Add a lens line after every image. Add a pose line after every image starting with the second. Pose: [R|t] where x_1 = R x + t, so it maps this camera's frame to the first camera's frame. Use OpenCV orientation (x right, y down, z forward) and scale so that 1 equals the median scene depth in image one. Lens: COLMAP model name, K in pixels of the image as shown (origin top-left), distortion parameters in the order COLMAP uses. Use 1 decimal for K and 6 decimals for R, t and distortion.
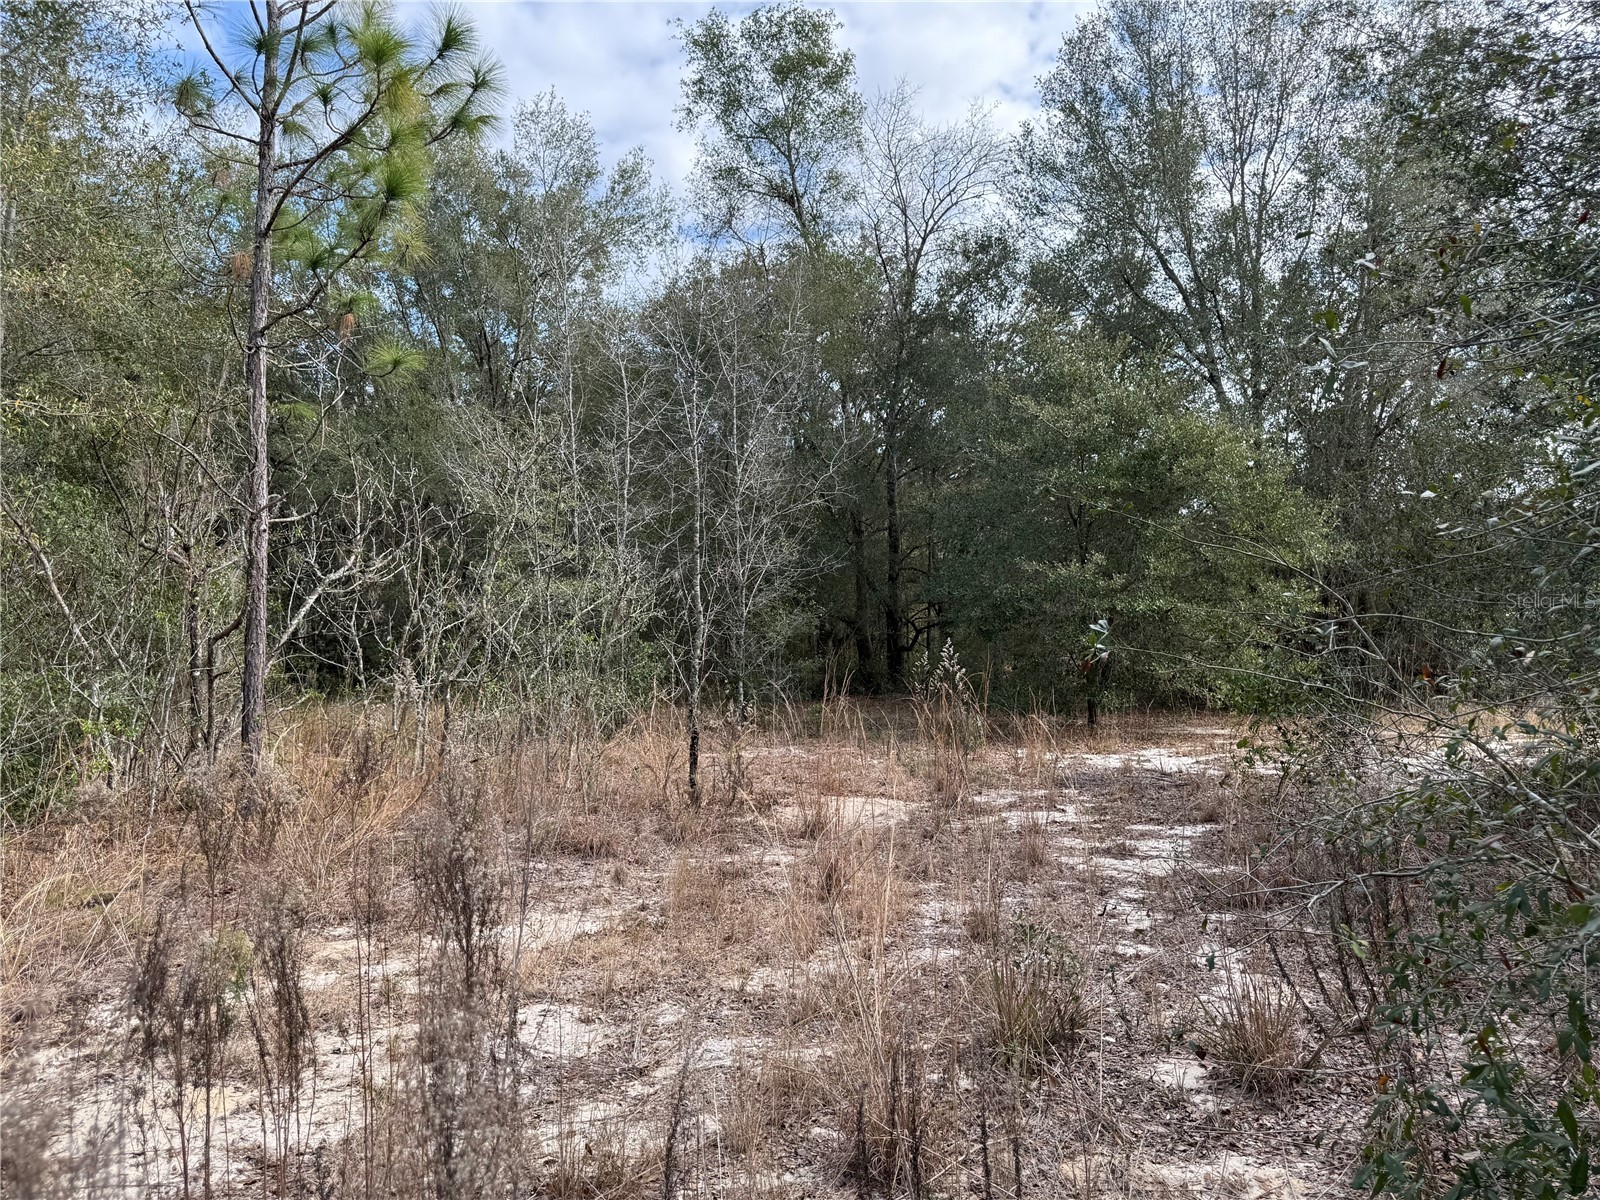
lens RADIAL K [[1171.6, 0, 792.5], [0, 1171.6, 602.0], [0, 0, 1]] dist [0.013735, -0.000011]
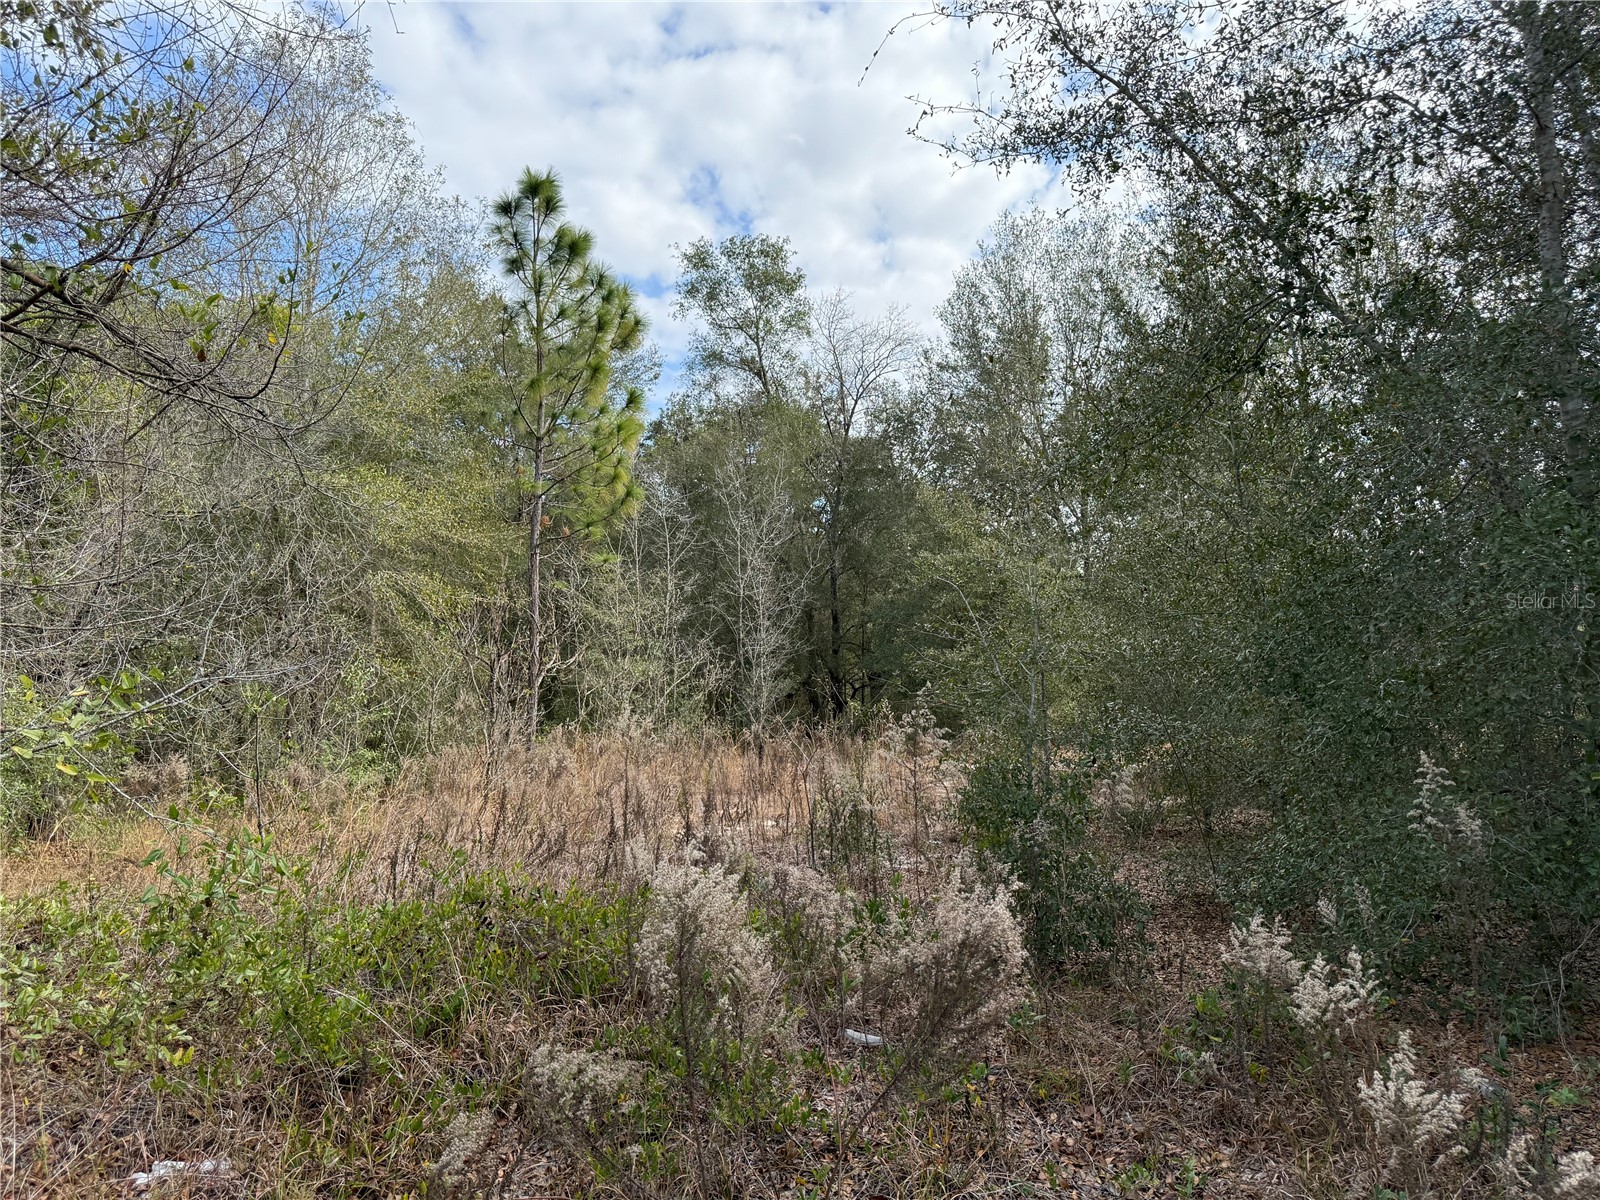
lens RADIAL K [[1171.6, 0, 799.4], [0, 1171.6, 605.4], [0, 0, 1]] dist [0.013735, -0.000011]
pose [[0.997415, -0.004075, 0.071737, -0.053129], [0.007309, 0.998966, -0.044875, -0.012572], [-0.071480, 0.045283, 0.996414, -0.345995]]
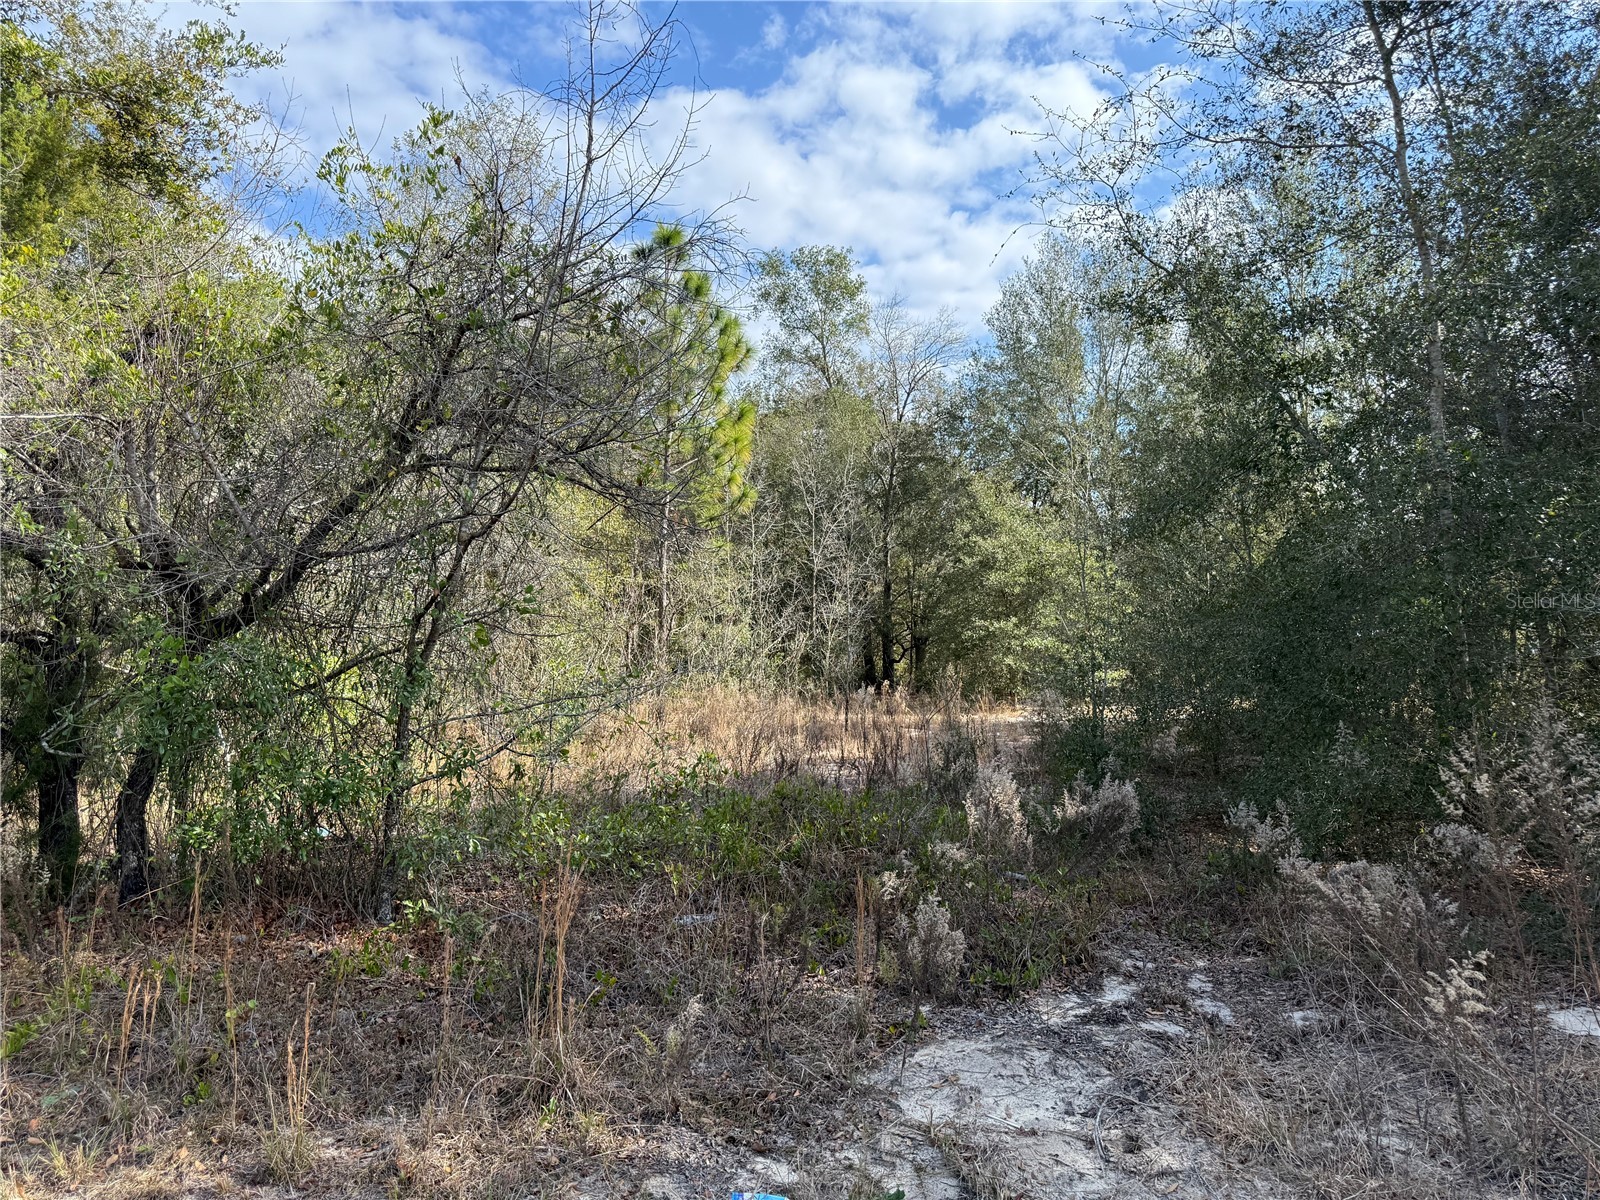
lens RADIAL K [[1112.0, 0, 801.6], [0, 1112.0, 604.7], [0, 0, 1]] dist [0.047825, -0.000072]
pose [[0.998805, 0.000773, 0.048876, -0.101536], [-0.000509, 0.999985, -0.005421, -0.025963], [-0.048880, 0.005389, 0.998790, -0.458708]]
